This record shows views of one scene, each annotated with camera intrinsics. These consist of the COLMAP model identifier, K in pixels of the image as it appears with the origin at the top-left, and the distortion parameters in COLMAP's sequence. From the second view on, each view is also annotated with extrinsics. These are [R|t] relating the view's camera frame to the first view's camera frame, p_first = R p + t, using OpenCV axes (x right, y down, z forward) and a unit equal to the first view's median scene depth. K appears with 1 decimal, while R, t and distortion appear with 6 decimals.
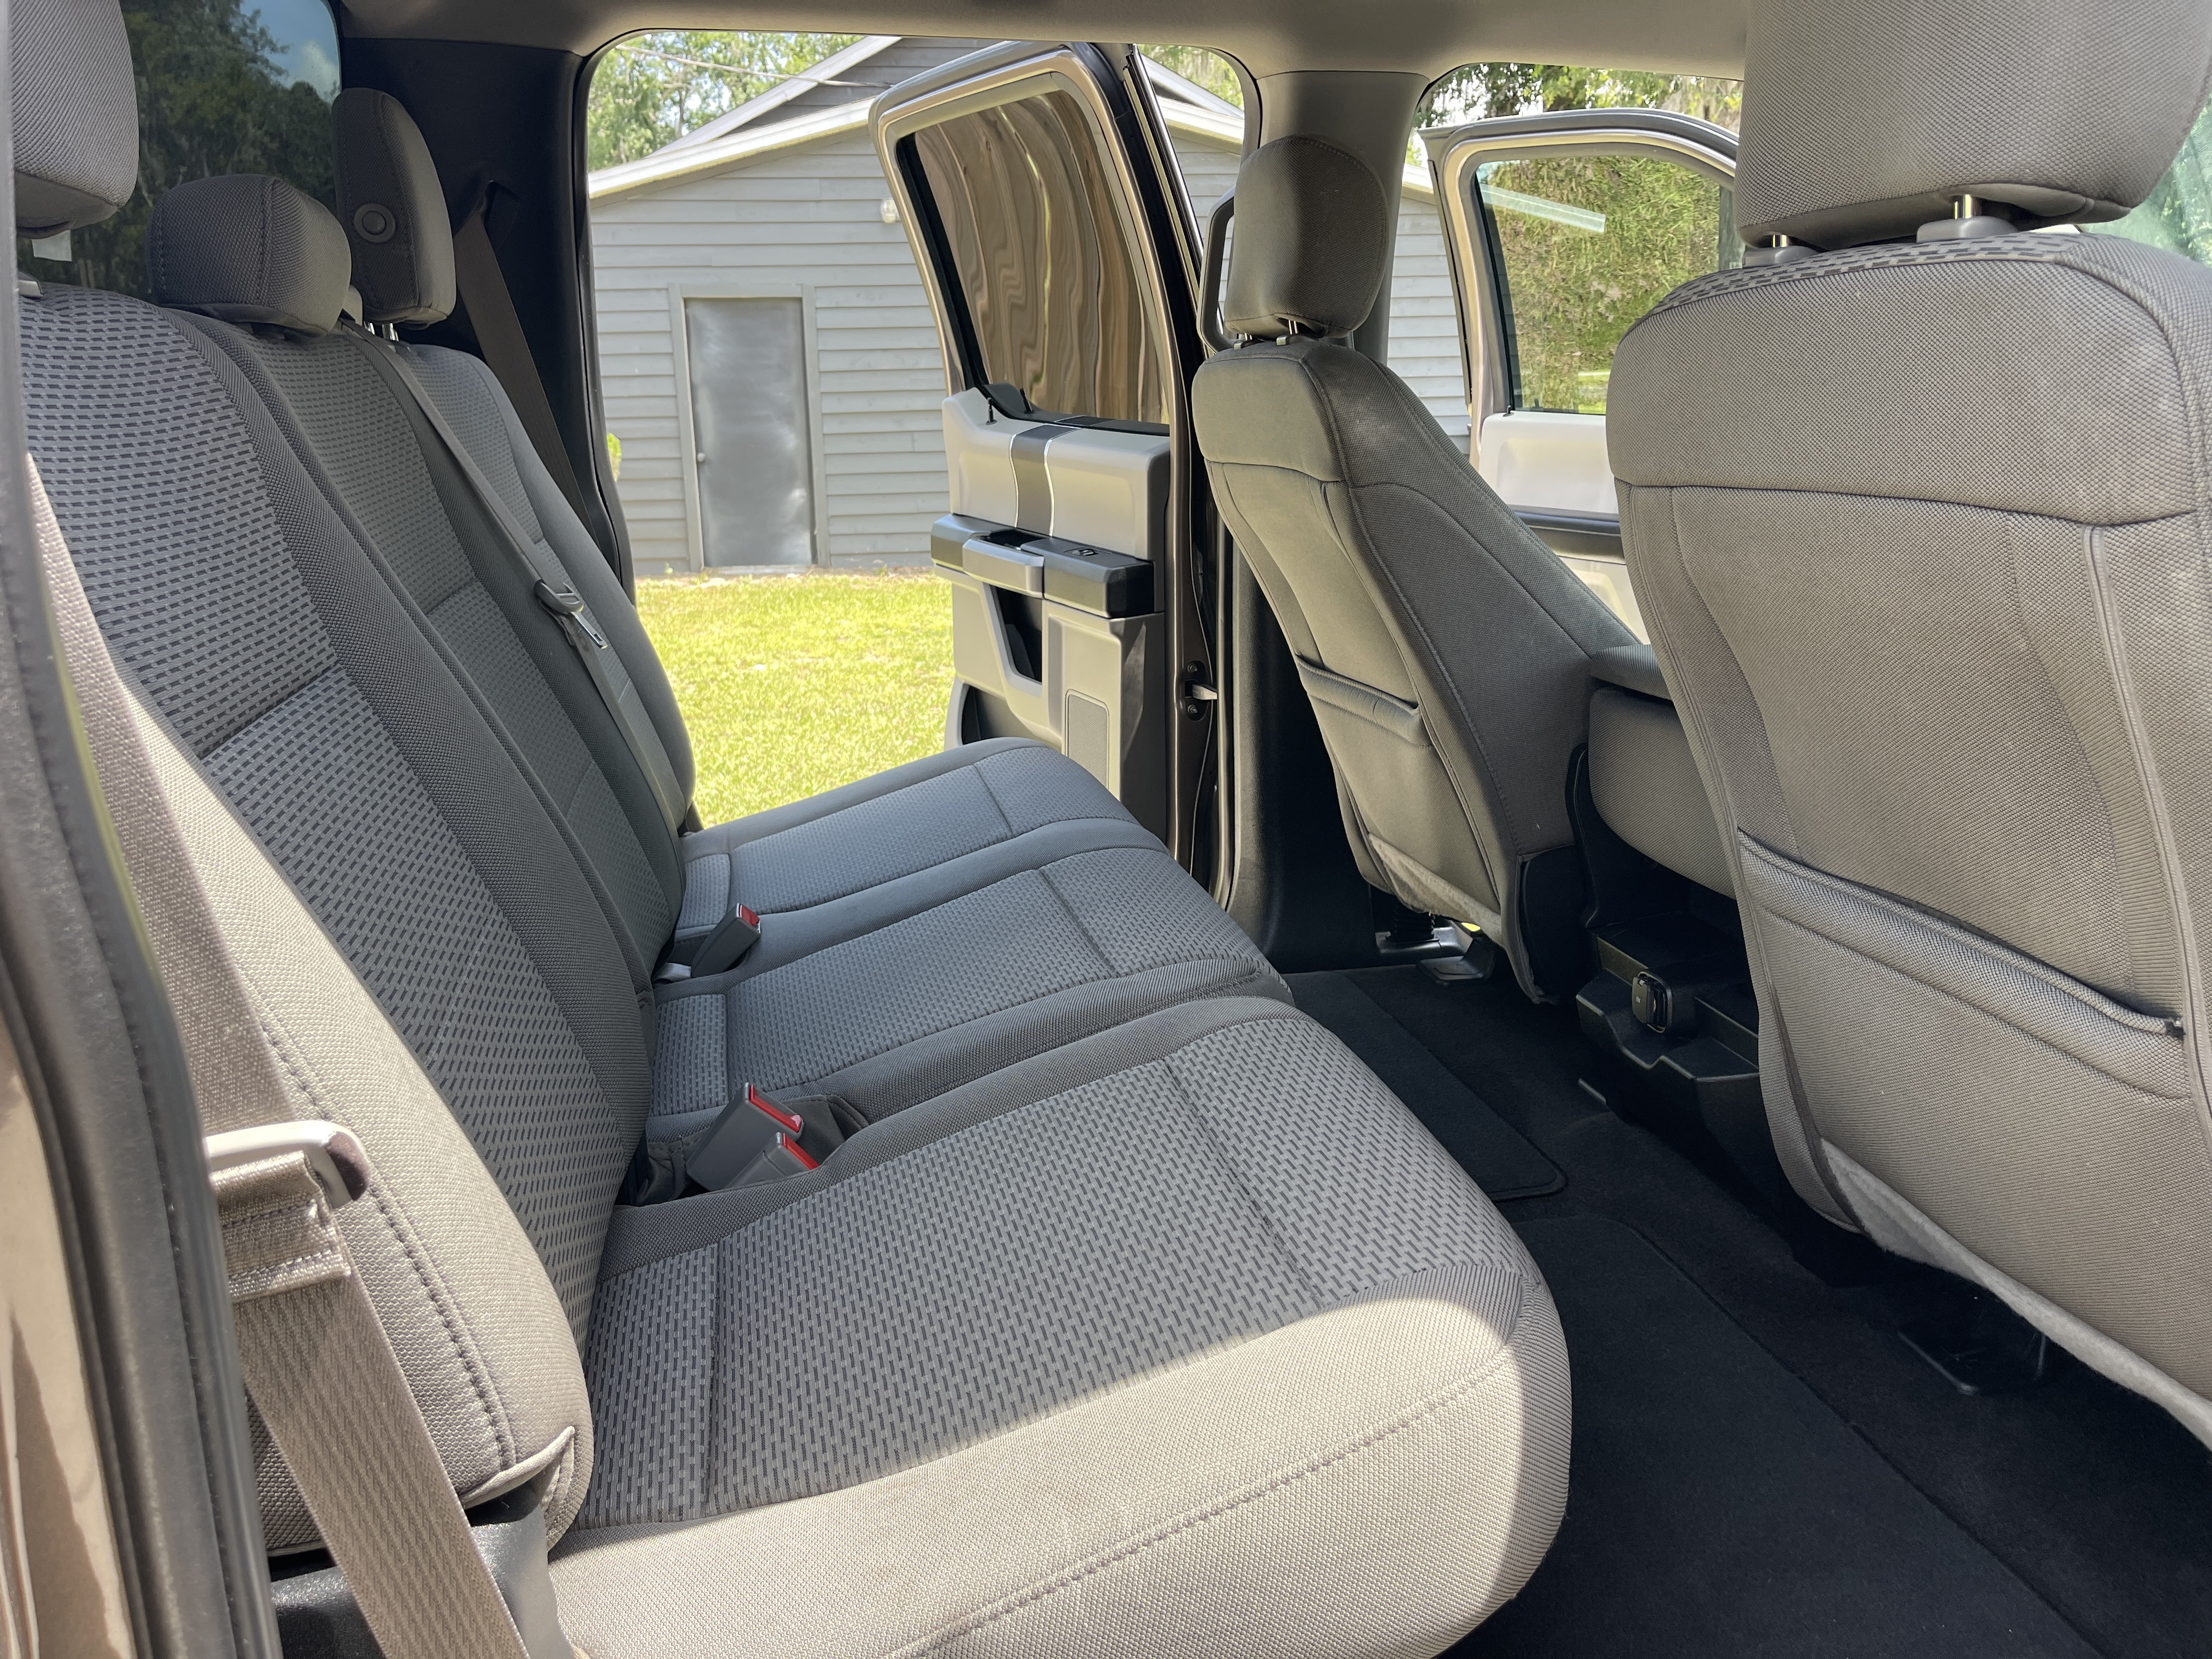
lens RADIAL K [[1687.7, 0, 1112.9], [0, 1687.7, 817.8], [0, 0, 1]] dist [0.027305, -0.039801]
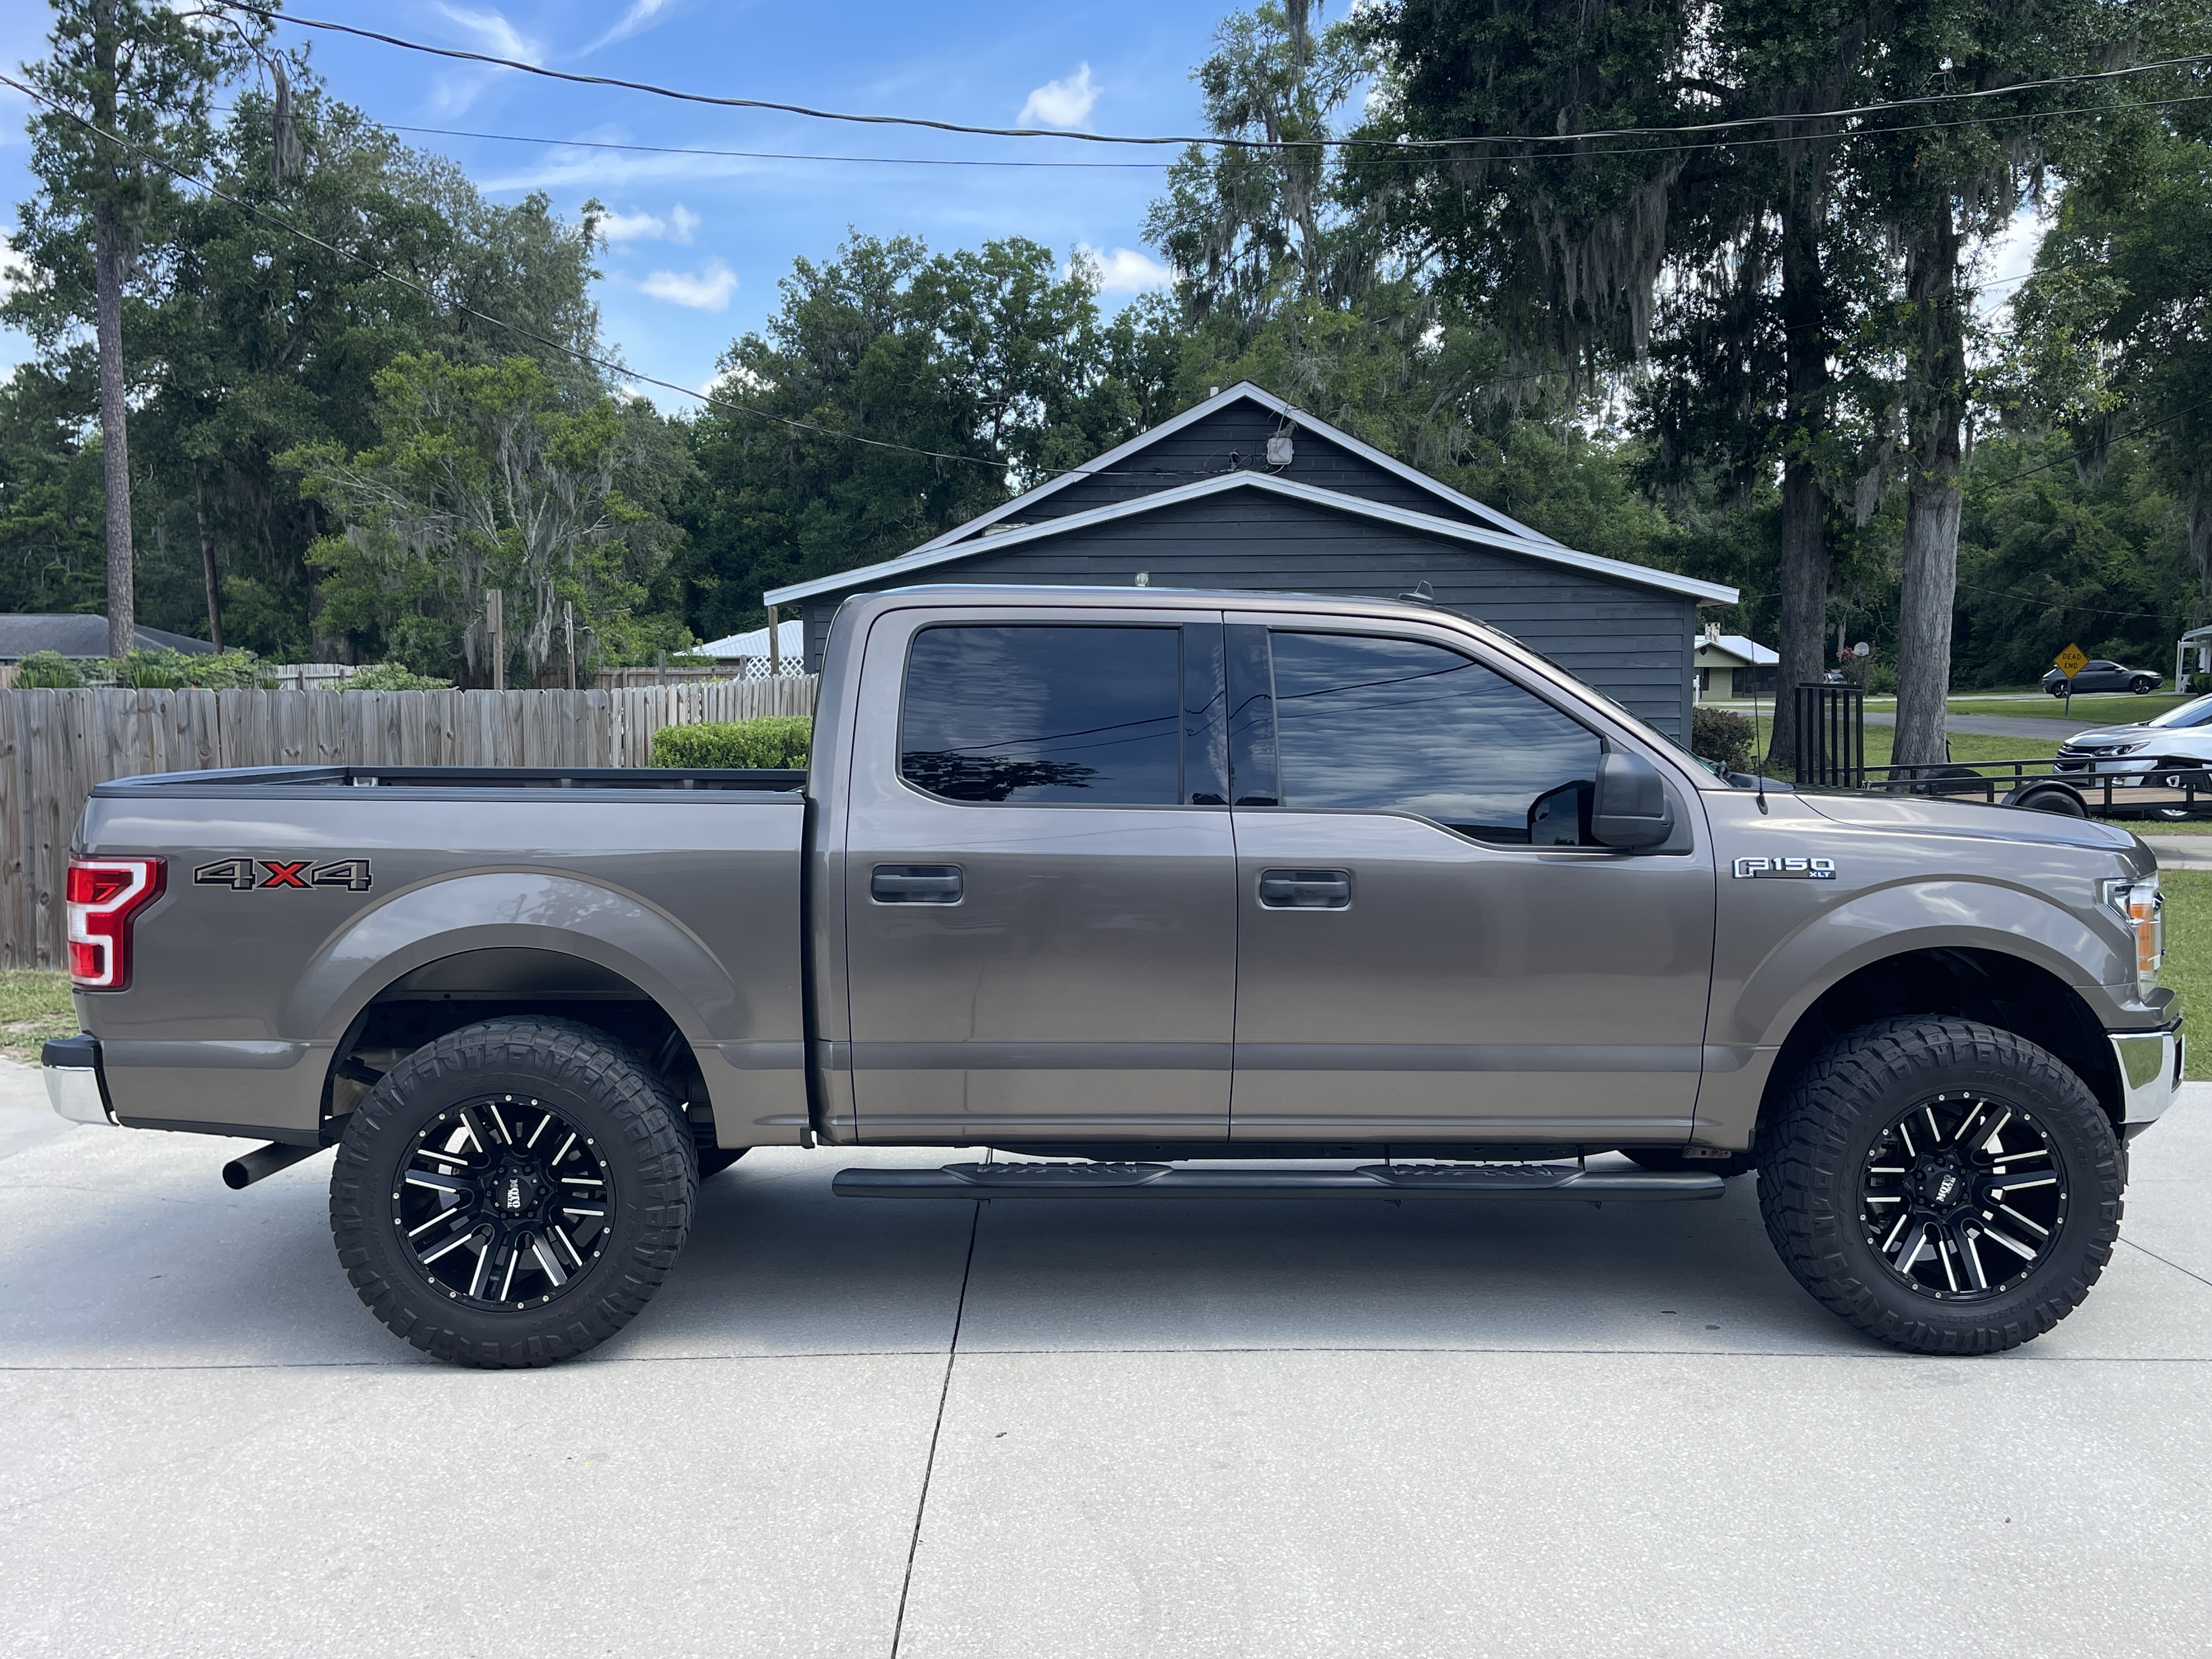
lens RADIAL K [[1901.6, 0, 1090.4], [0, 1901.6, 835.6], [0, 0, 1]] dist [0.047251, -0.038481]
pose [[0.983128, 0.035561, -0.179427, 0.086651], [-0.066325, 0.983468, -0.168500, 0.065868], [0.170469, 0.177558, 0.969234, -0.328133]]
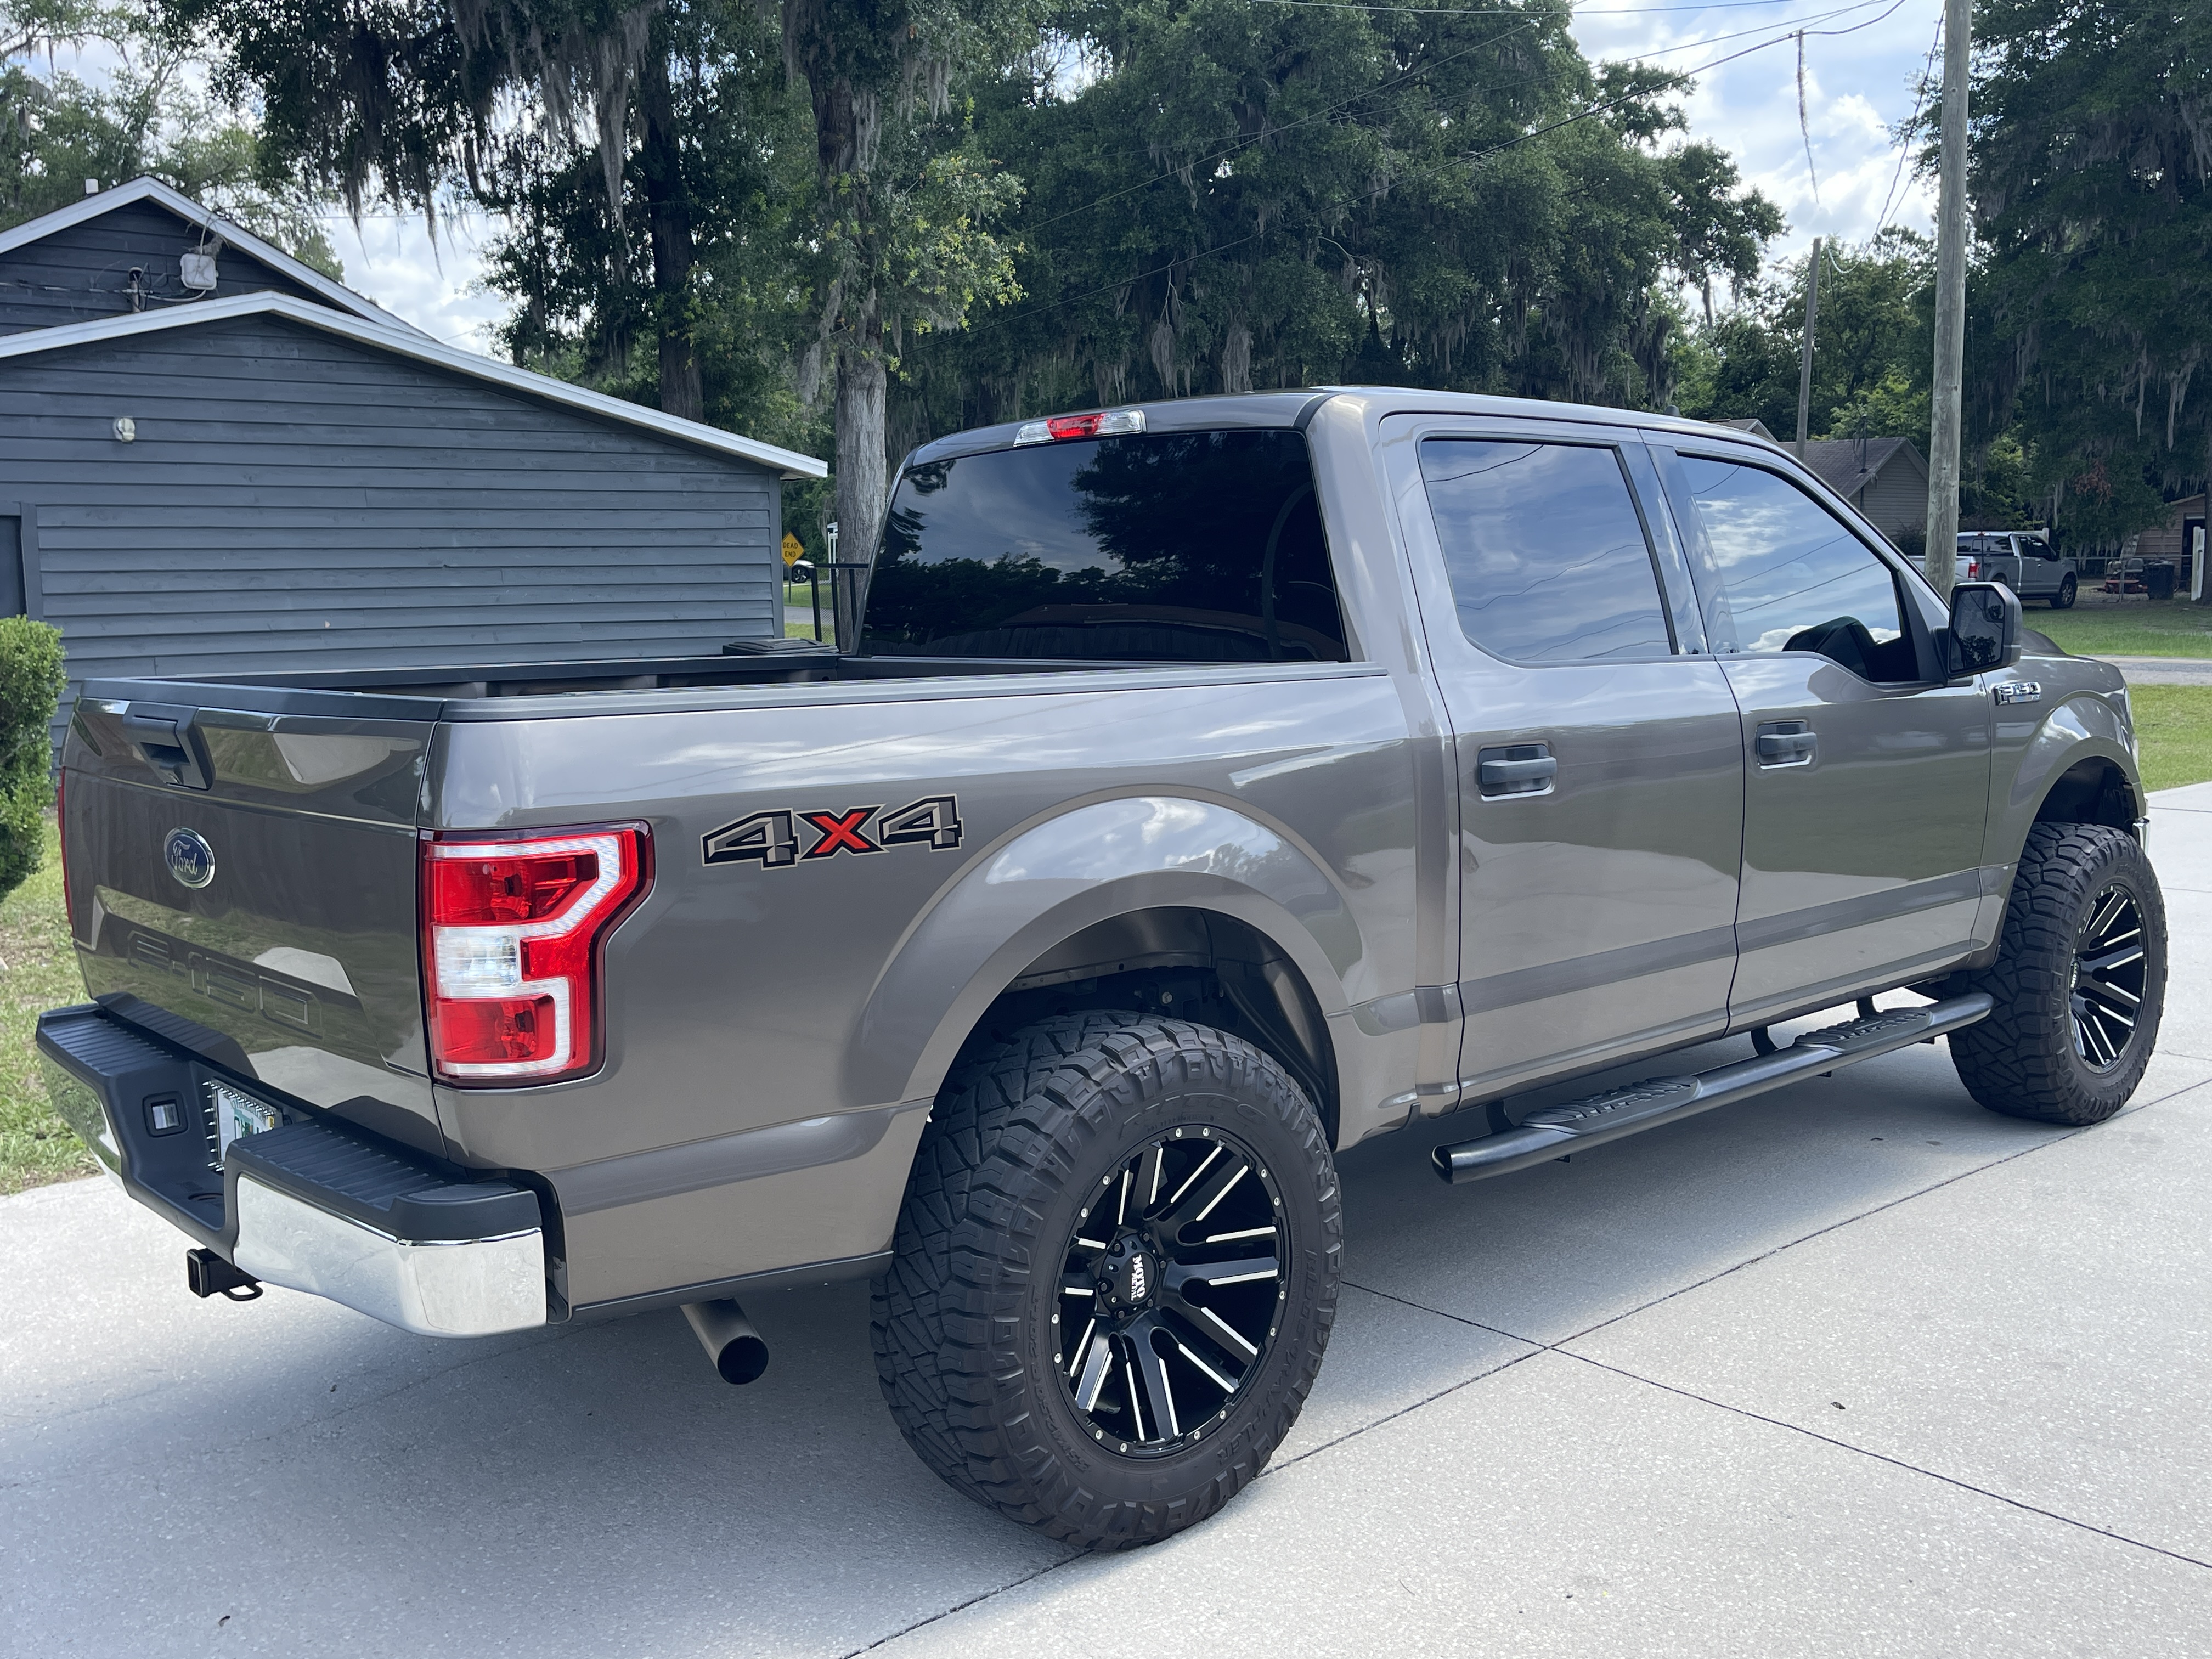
lens RADIAL K [[2027.8, 0, 1105.9], [0, 2027.8, 836.2], [0, 0, 1]] dist [0.031760, 0.000000]
pose [[0.869171, -0.056359, 0.491290, -0.216896], [0.122300, 0.987121, -0.103130, 0.049231], [-0.479150, 0.149722, 0.864869, -0.209171]]
